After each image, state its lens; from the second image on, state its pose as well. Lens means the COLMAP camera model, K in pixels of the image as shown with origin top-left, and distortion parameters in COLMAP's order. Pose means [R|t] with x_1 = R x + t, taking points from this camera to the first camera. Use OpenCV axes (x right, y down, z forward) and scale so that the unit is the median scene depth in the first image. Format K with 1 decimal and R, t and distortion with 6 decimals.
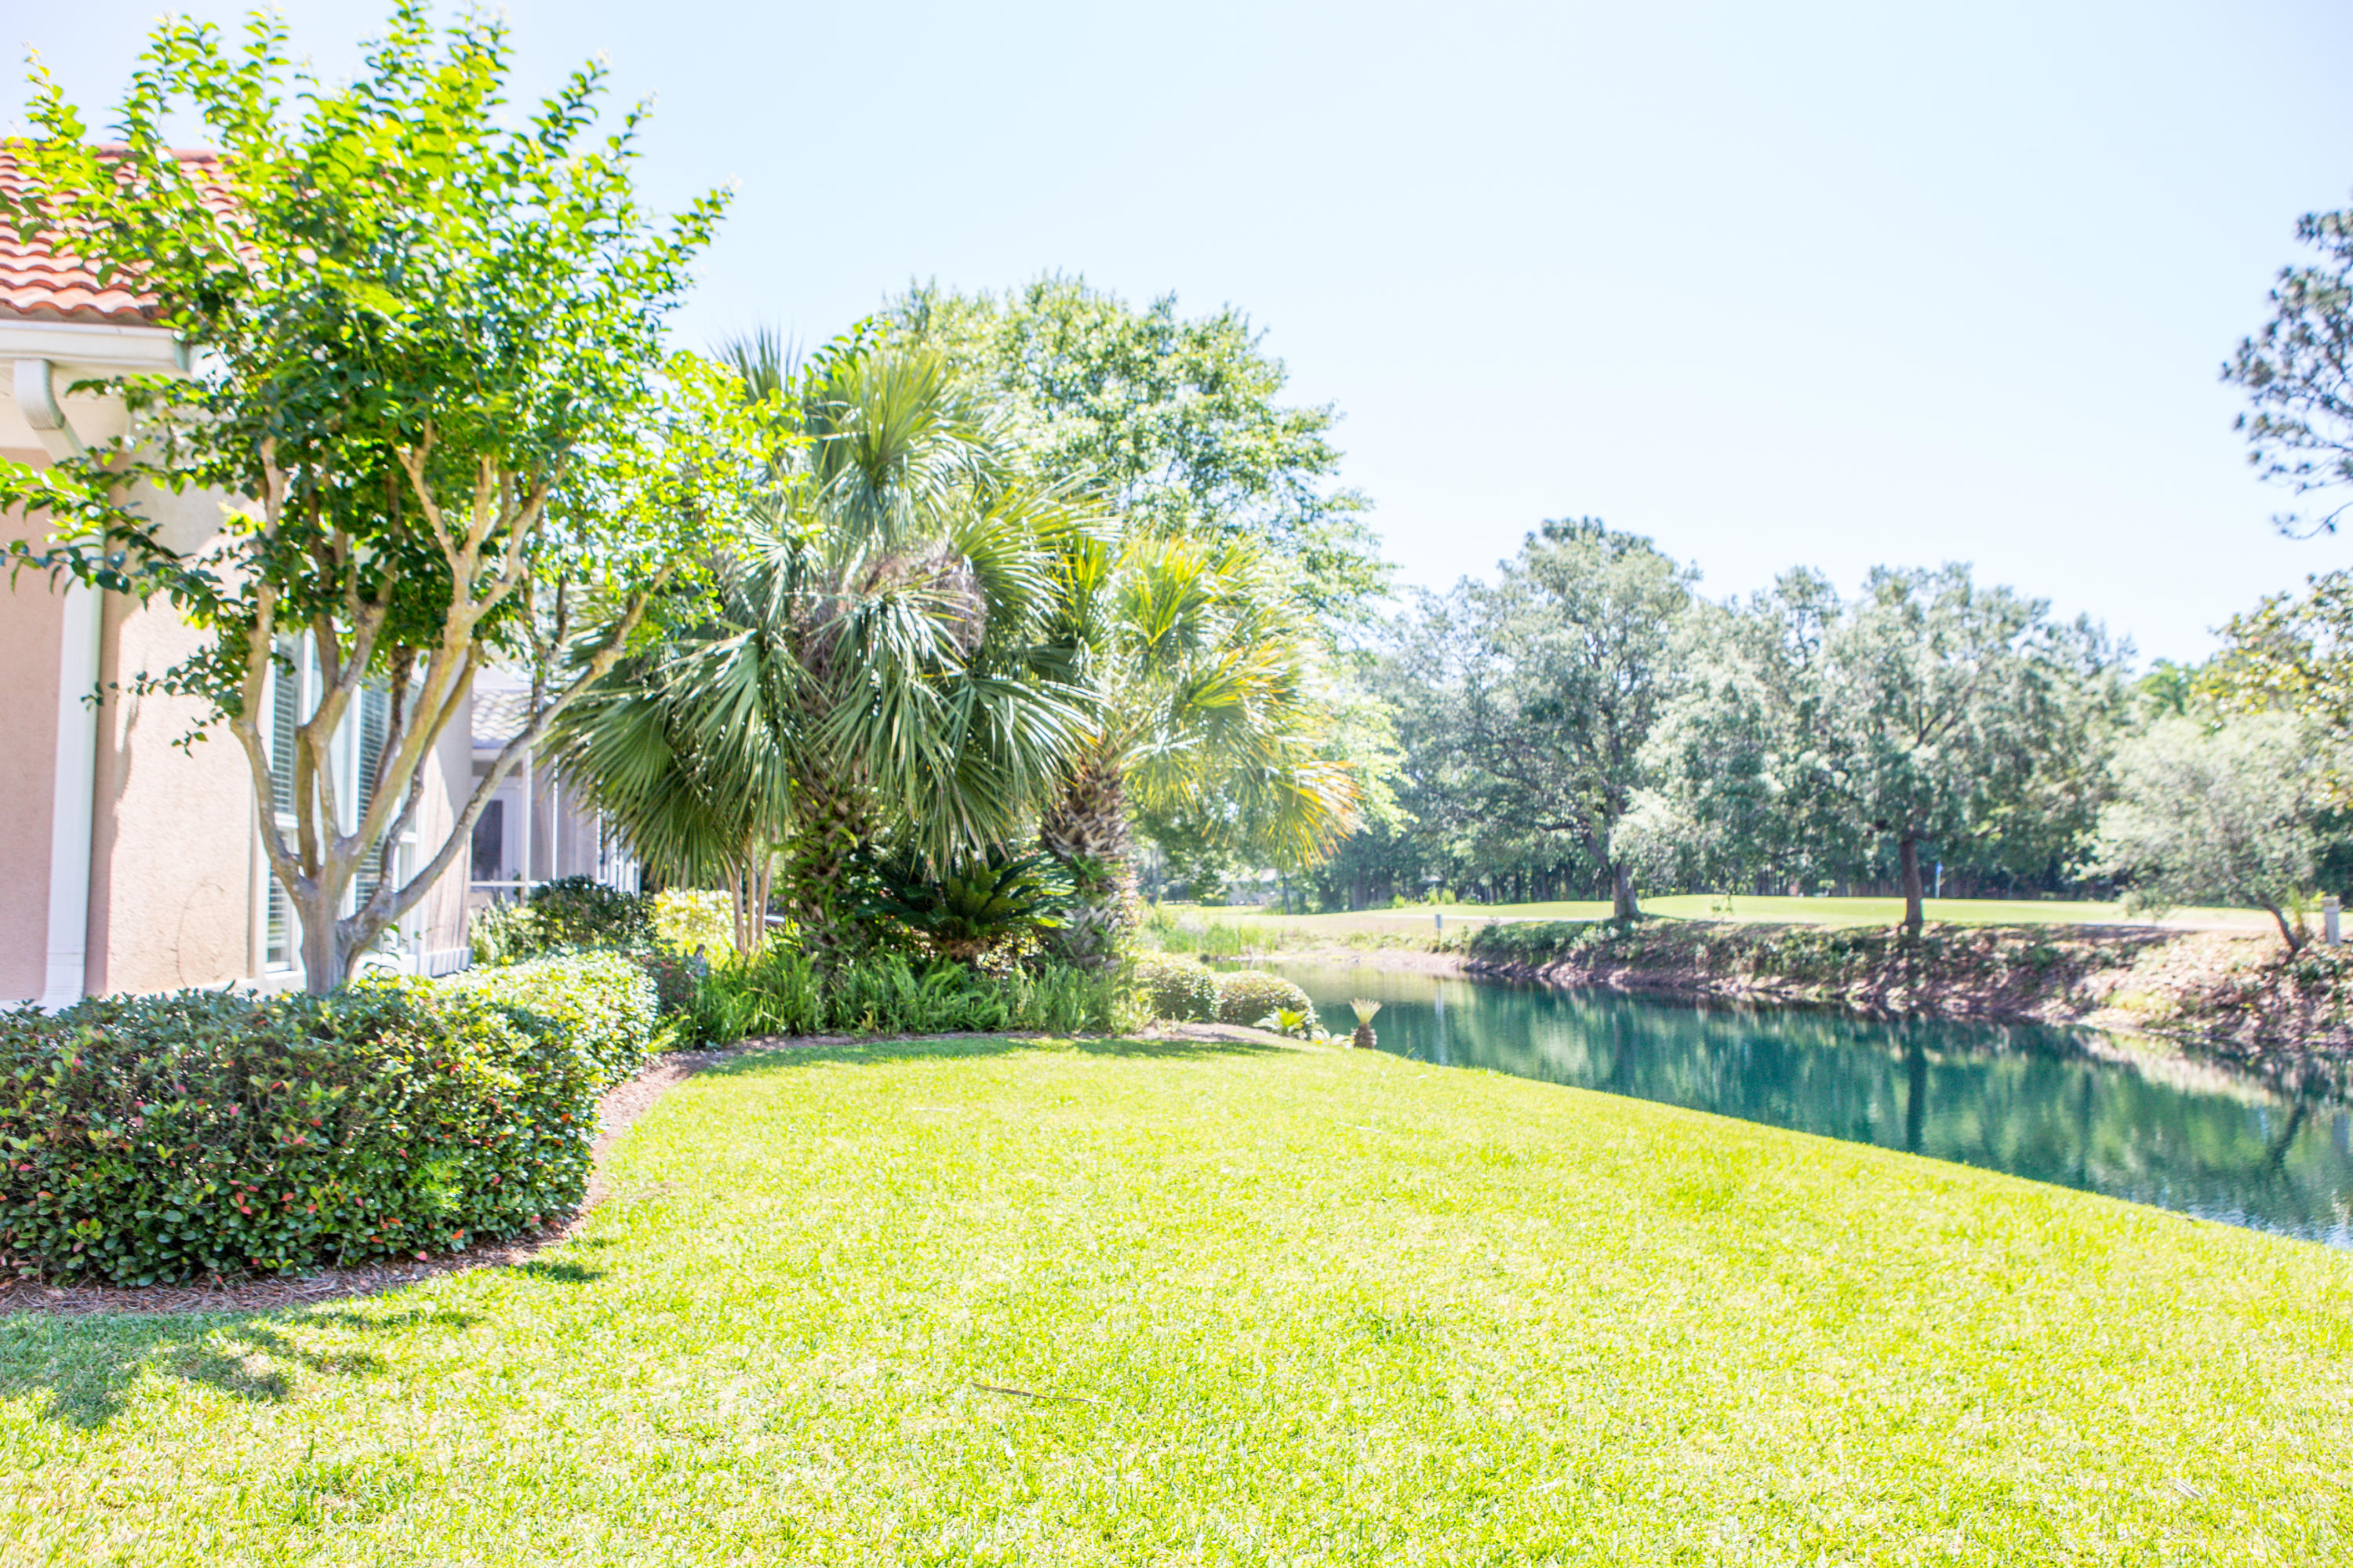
lens RADIAL K [[1704.1, 0, 1184.3], [0, 1704.1, 775.8], [0, 0, 1]] dist [-0.105781, 0.095510]
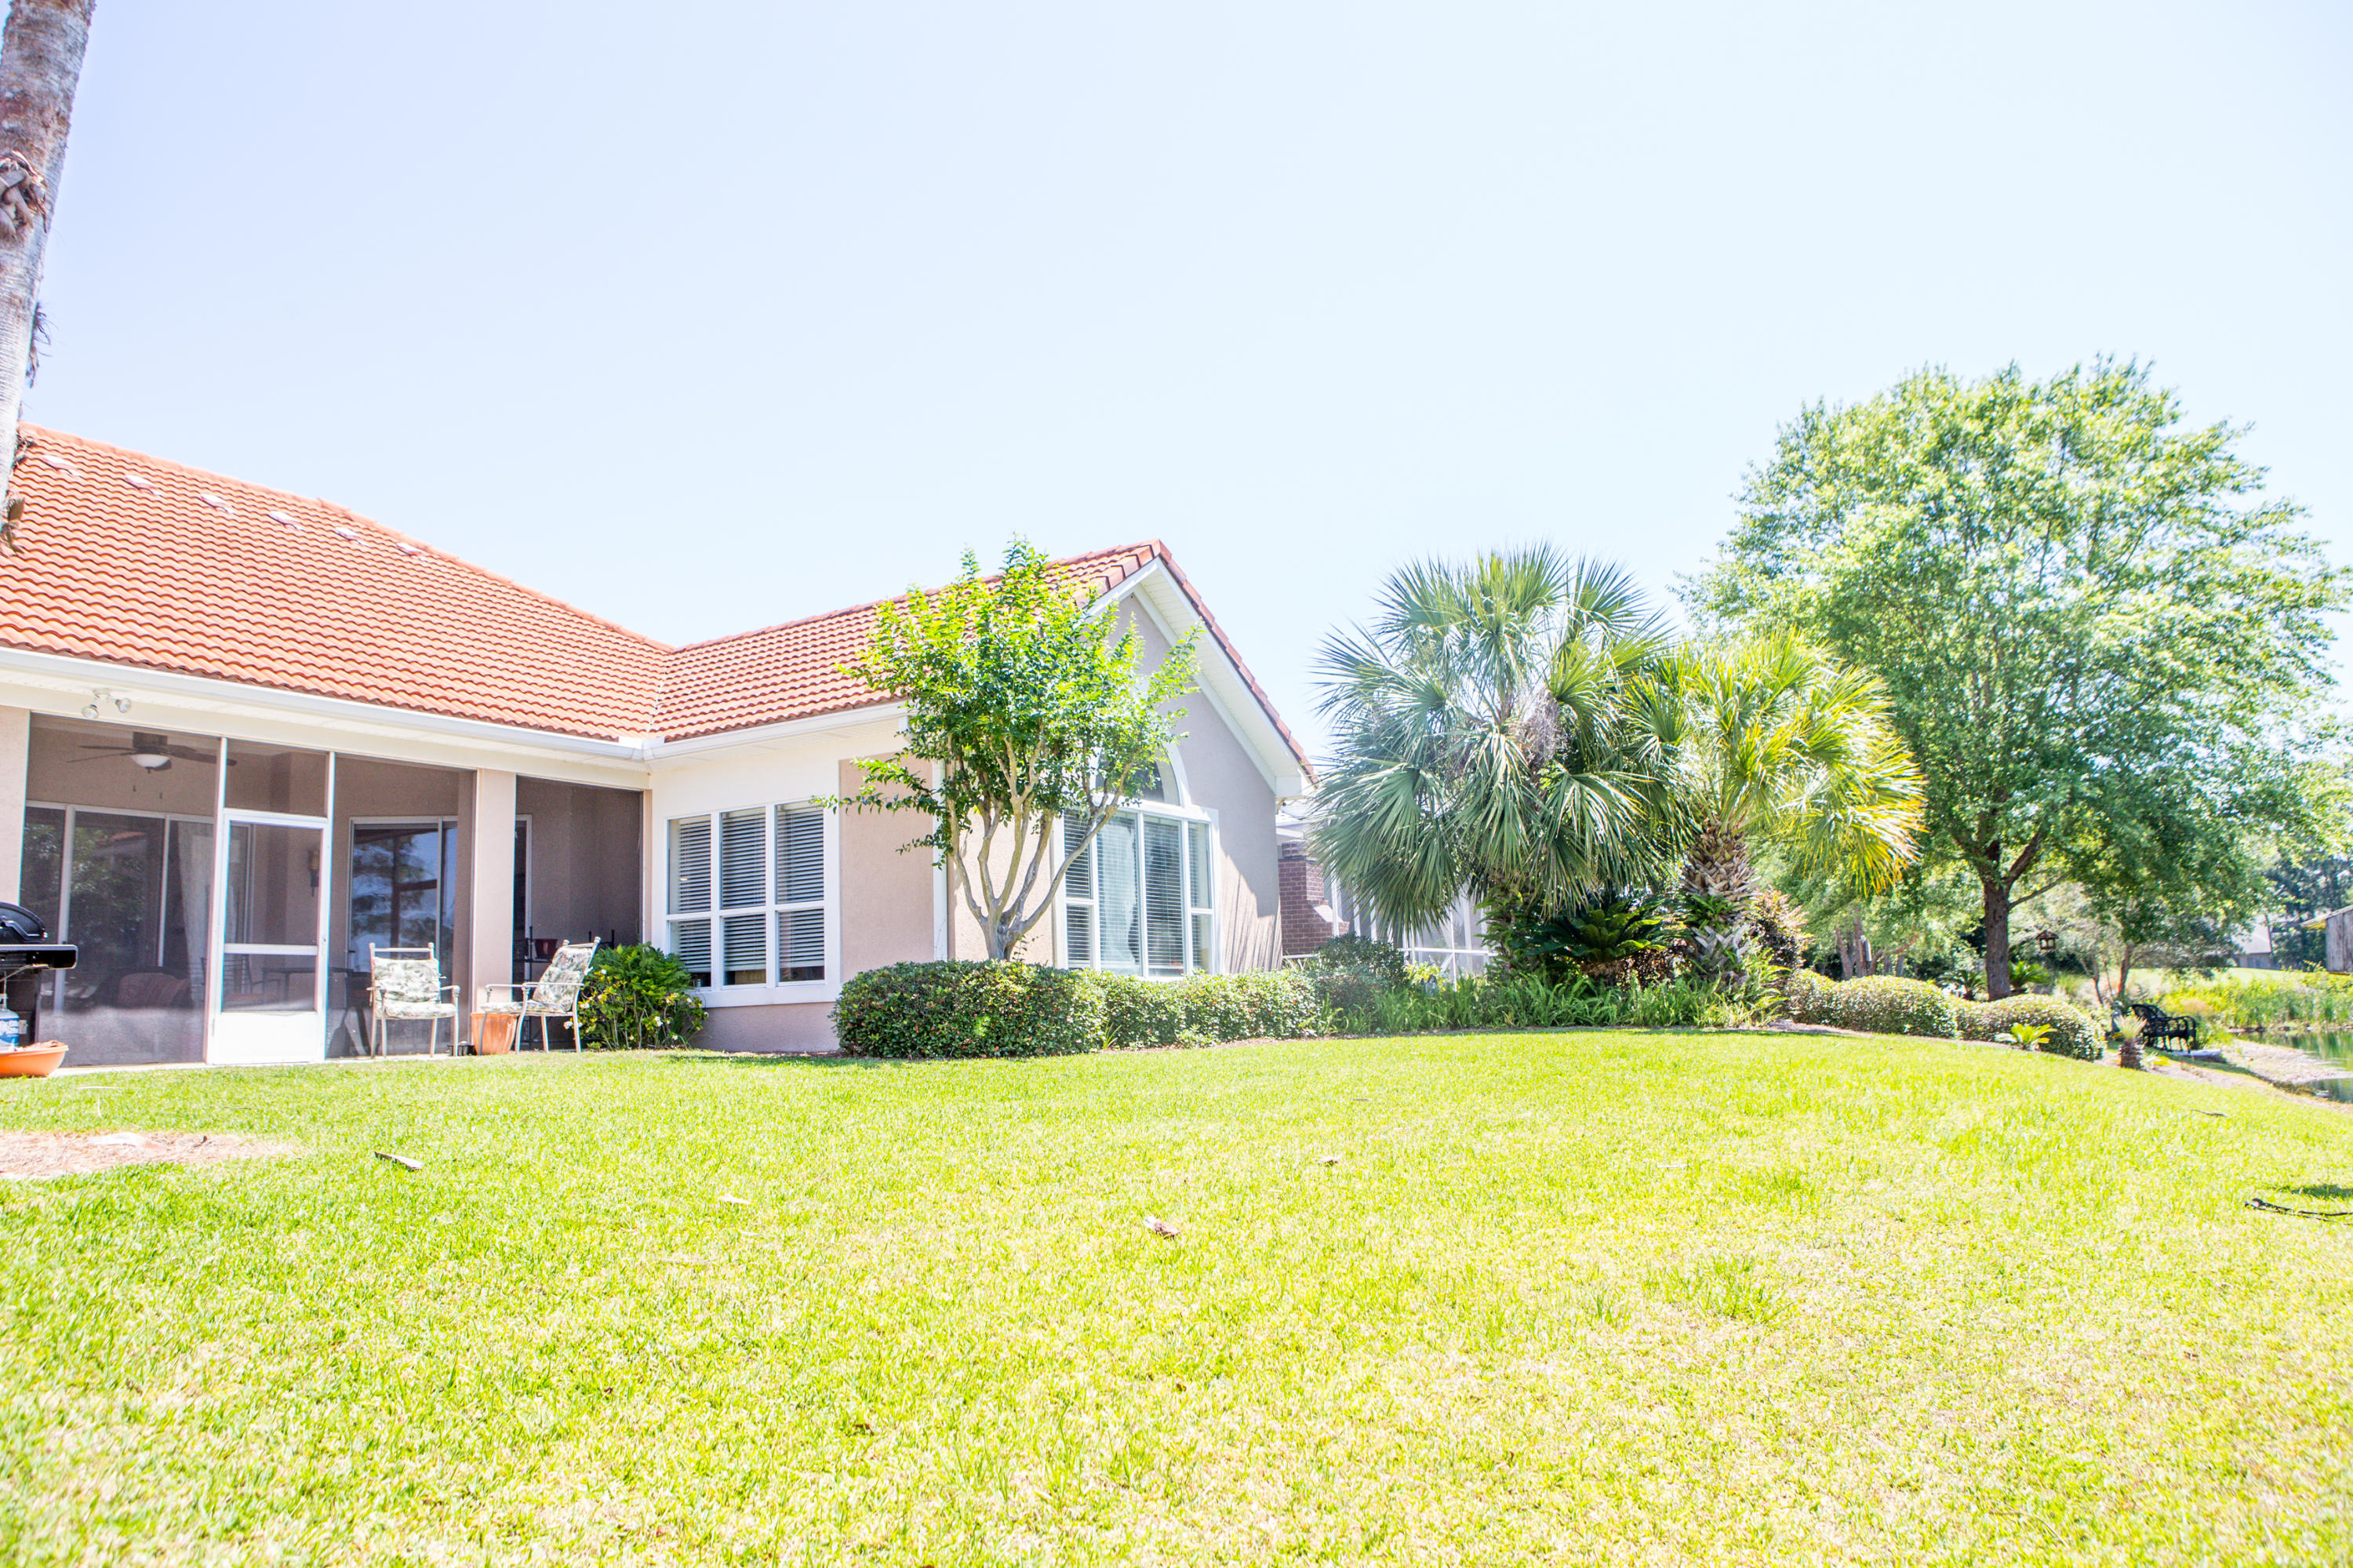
lens RADIAL K [[1704.1, 0, 1184.3], [0, 1704.1, 775.8], [0, 0, 1]] dist [-0.105781, 0.095510]
pose [[0.767454, -0.119324, -0.629901, 0.184205], [0.082409, 0.992737, -0.087651, 0.014501], [0.635785, 0.015358, 0.771713, -0.103044]]
